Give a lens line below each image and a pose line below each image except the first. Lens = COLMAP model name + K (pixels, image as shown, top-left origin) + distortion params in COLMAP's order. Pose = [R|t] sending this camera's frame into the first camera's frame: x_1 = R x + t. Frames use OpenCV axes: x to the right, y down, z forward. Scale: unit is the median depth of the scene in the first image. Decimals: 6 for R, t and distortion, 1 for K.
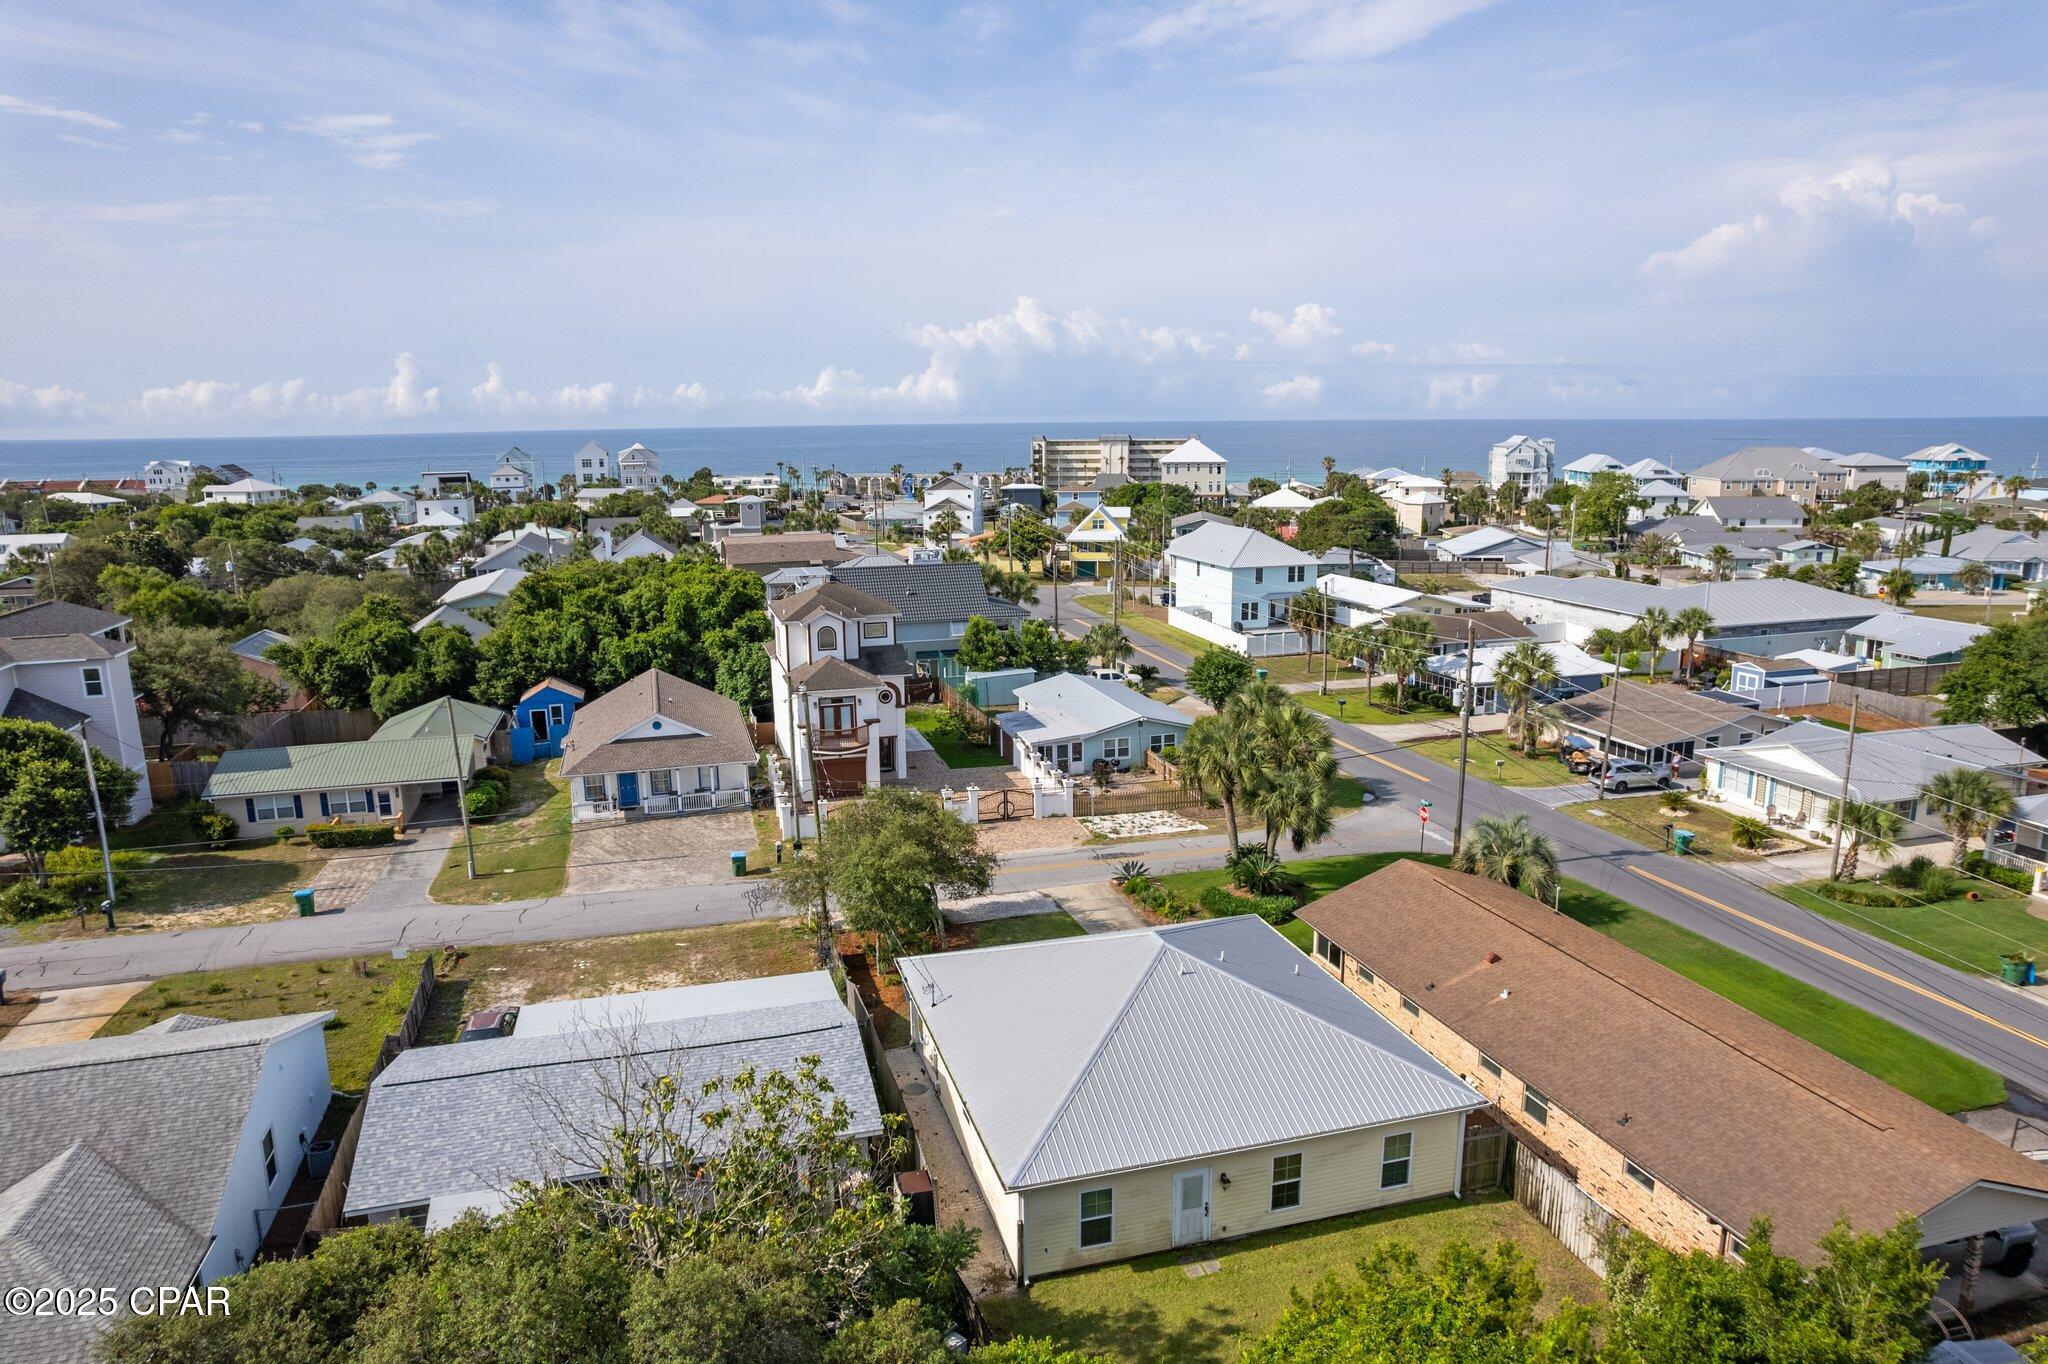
lens RADIAL K [[1310.7, 0, 1018.9], [0, 1310.7, 685.1], [0, 0, 1]] dist [-0.073614, 0.066753]
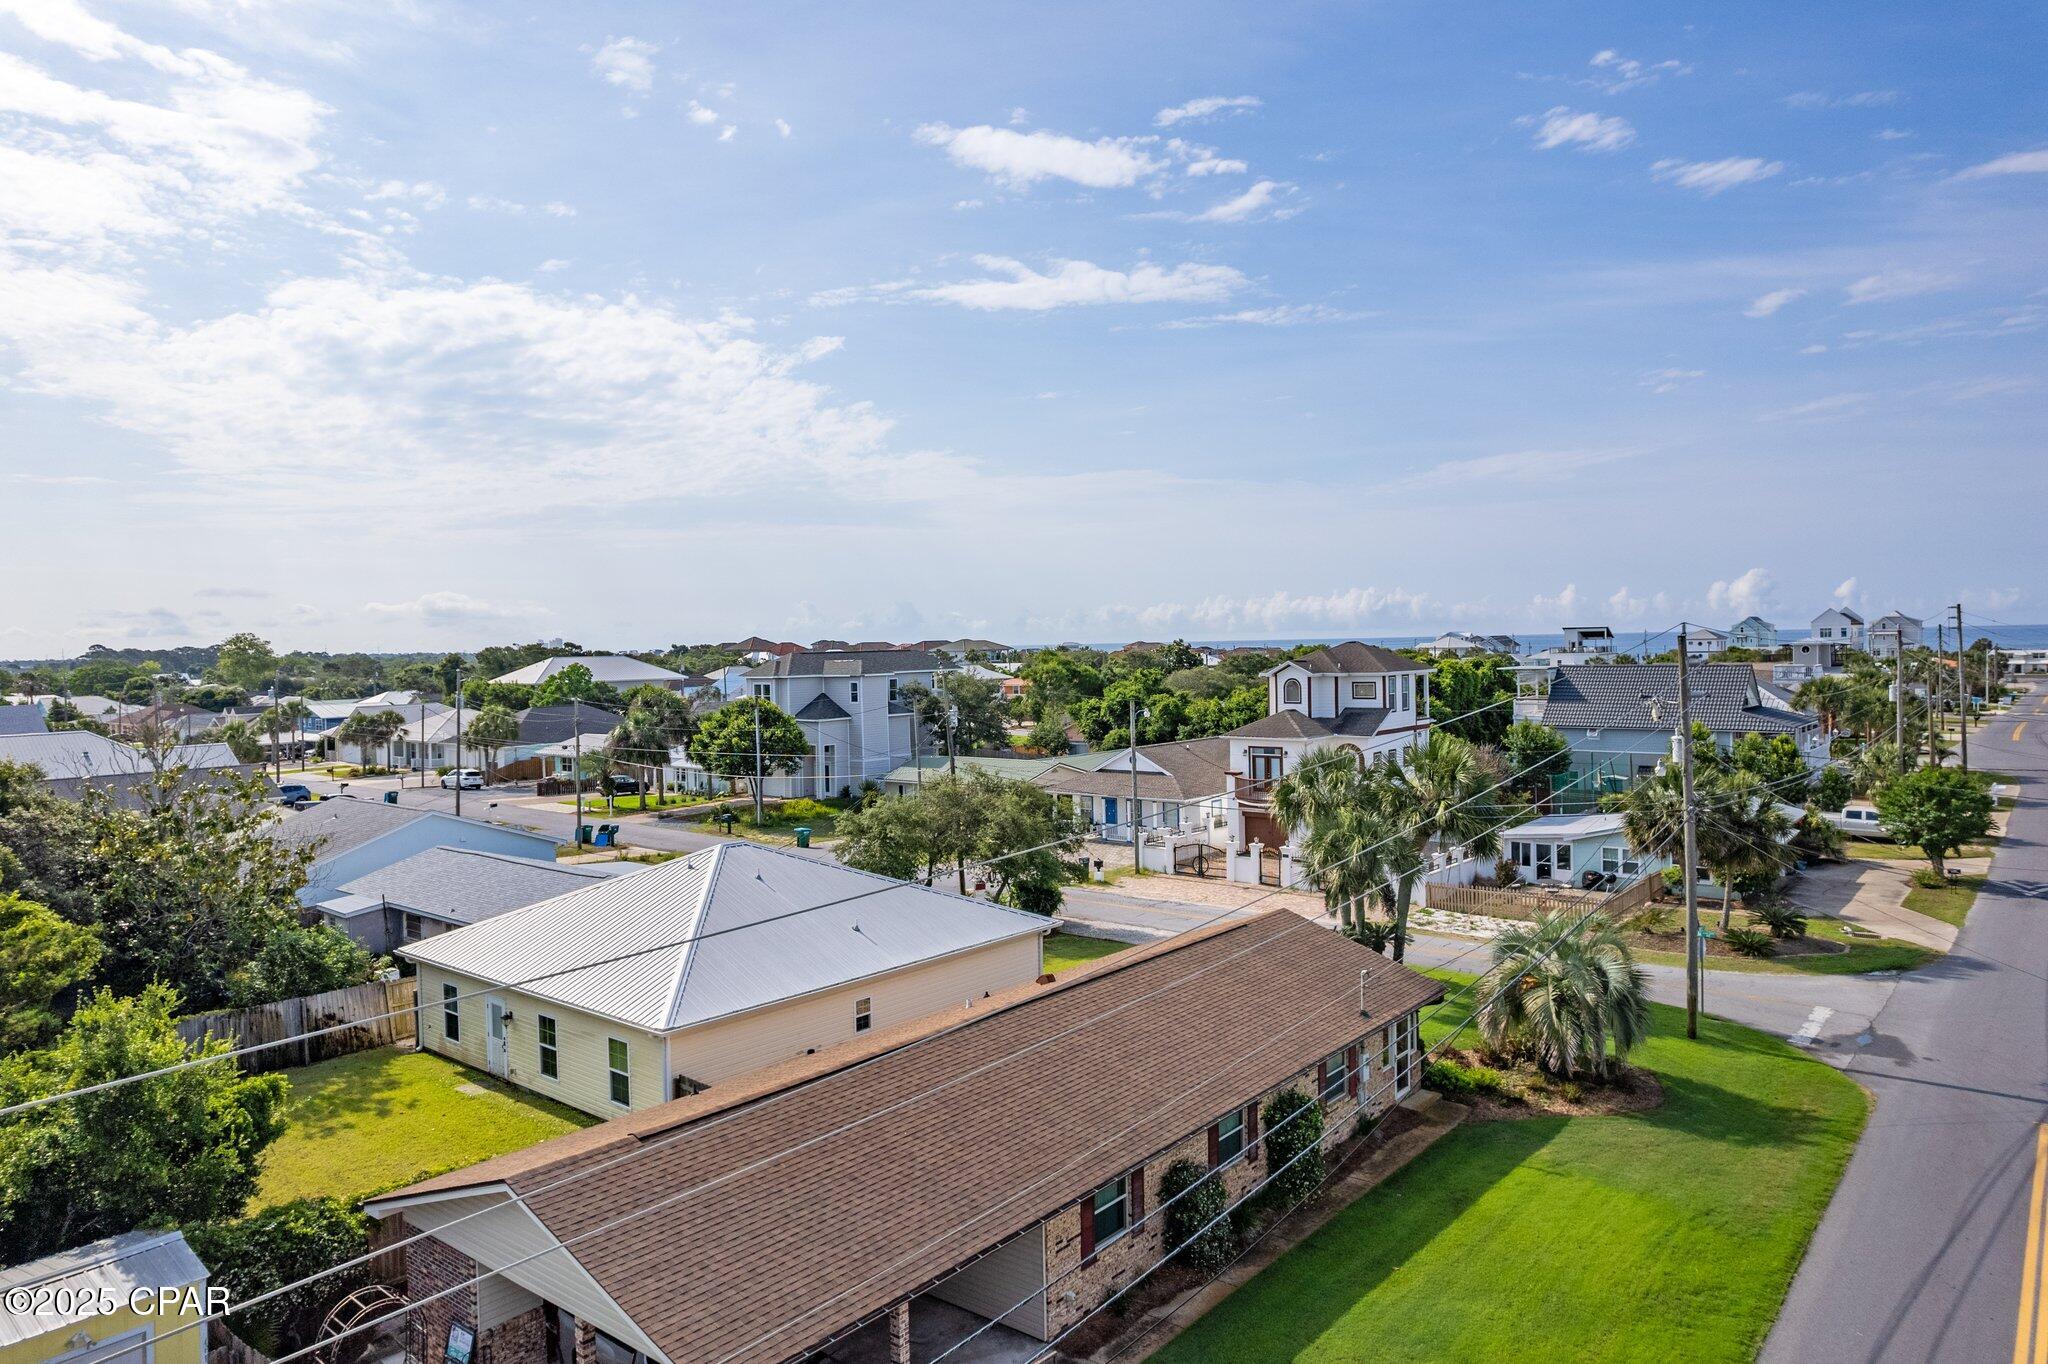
lens RADIAL K [[1325.2, 0, 1023.5], [0, 1325.2, 640.7], [0, 0, 1]] dist [-0.075940, 0.068779]
pose [[0.559998, 0.001170, -0.828493, 0.509108], [-0.152273, 0.983109, -0.101537, 0.052631], [0.814380, 0.183018, 0.550717, 0.287262]]
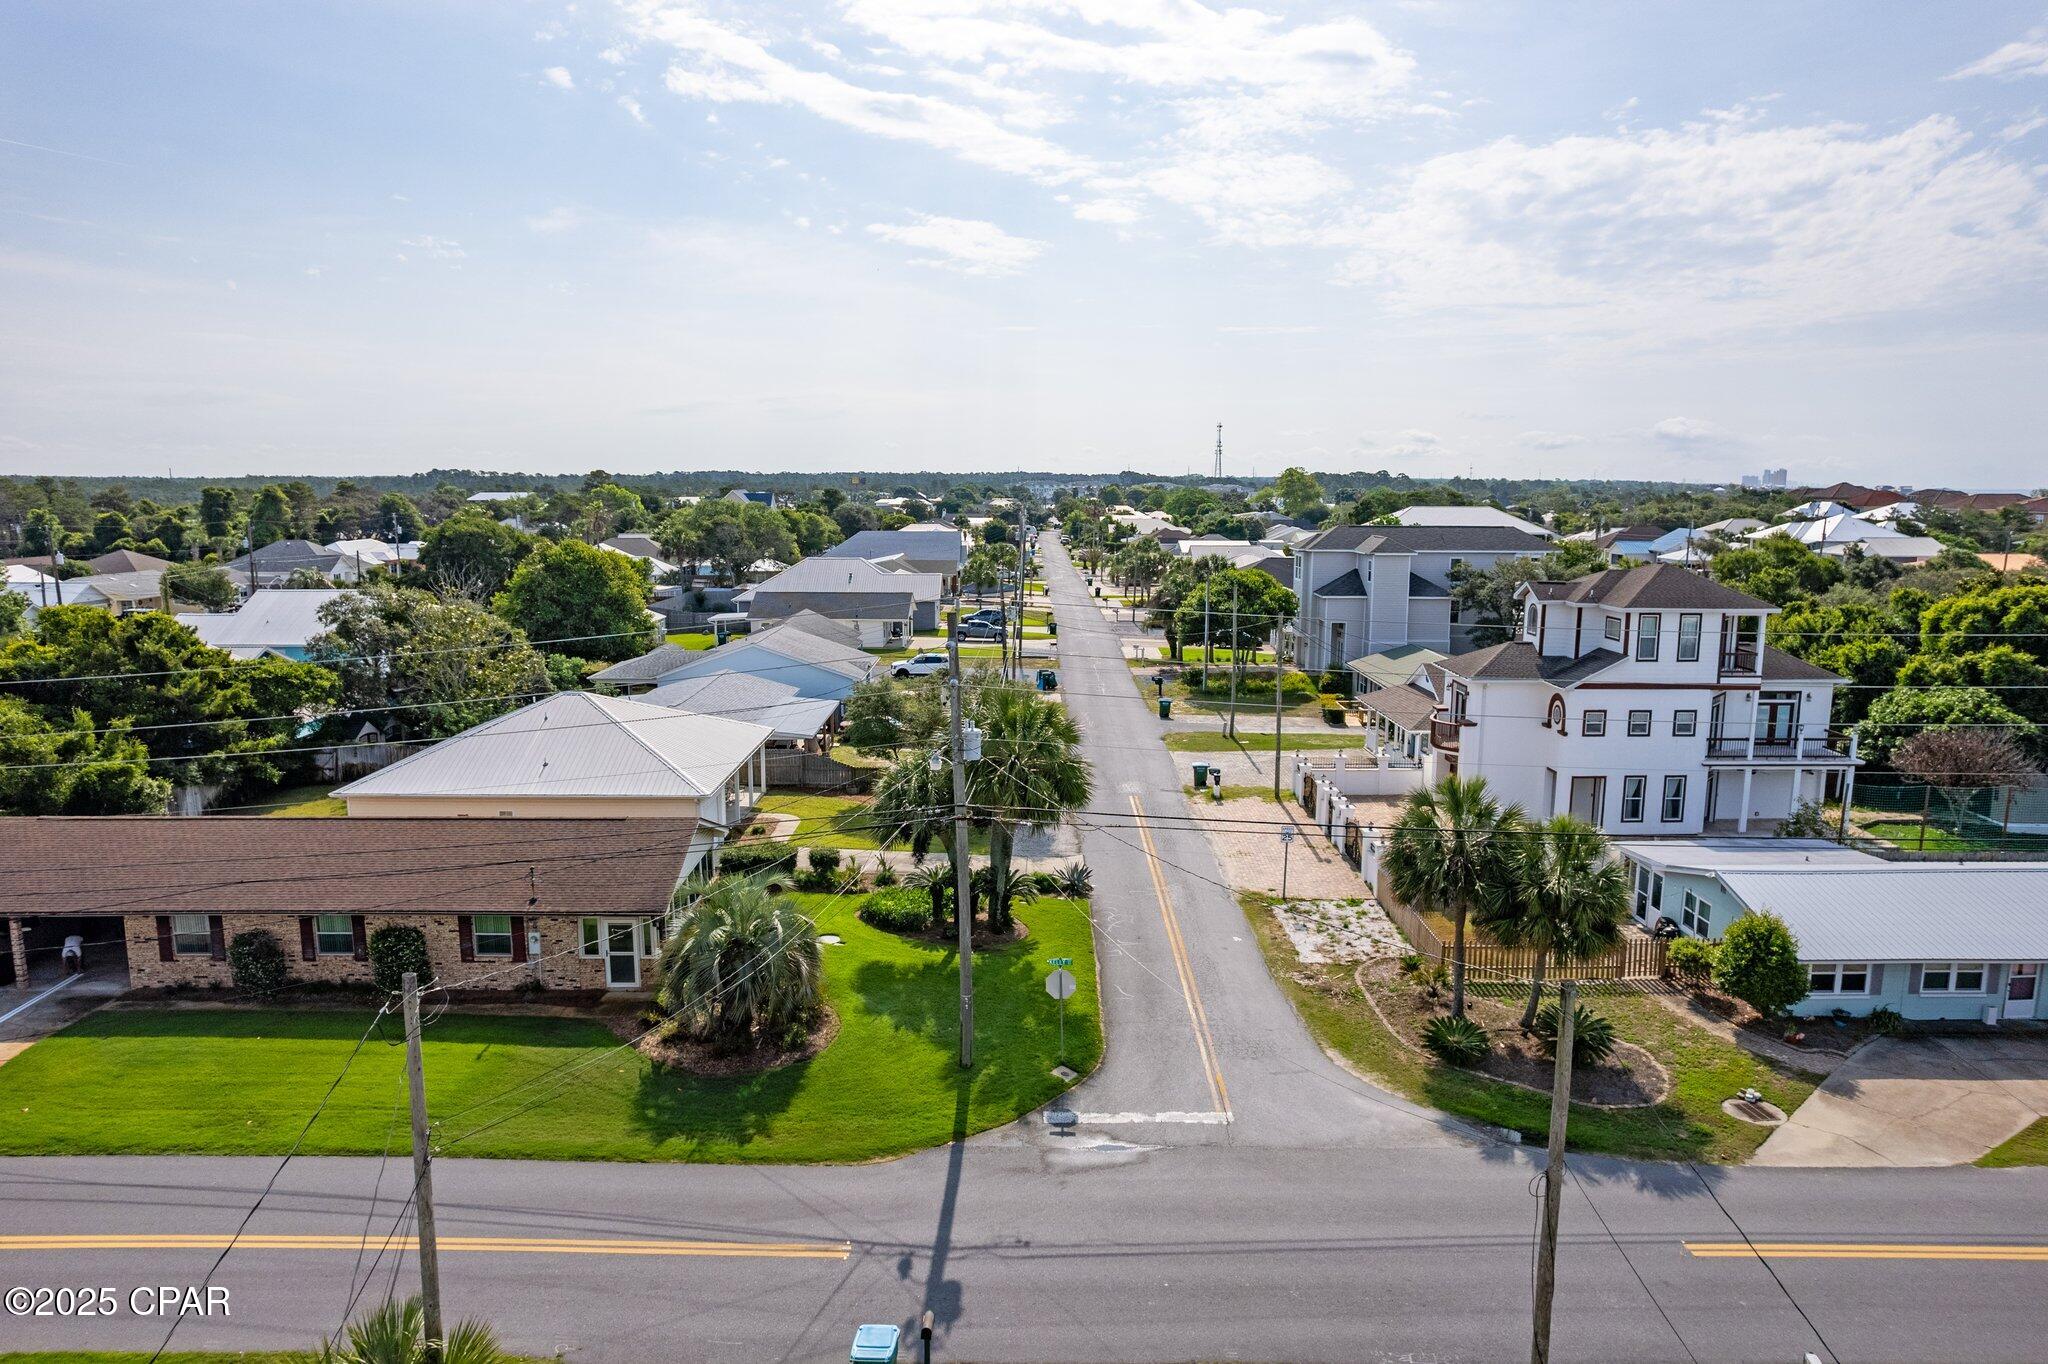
lens RADIAL K [[1327.9, 0, 1048.7], [0, 1327.9, 639.9], [0, 0, 1]] dist [-0.092846, 0.071183]
pose [[-0.265866, 0.127015, -0.955606, 0.634544], [-0.190270, 0.964868, 0.181183, -0.104221], [0.945046, 0.229993, -0.232359, 0.859633]]
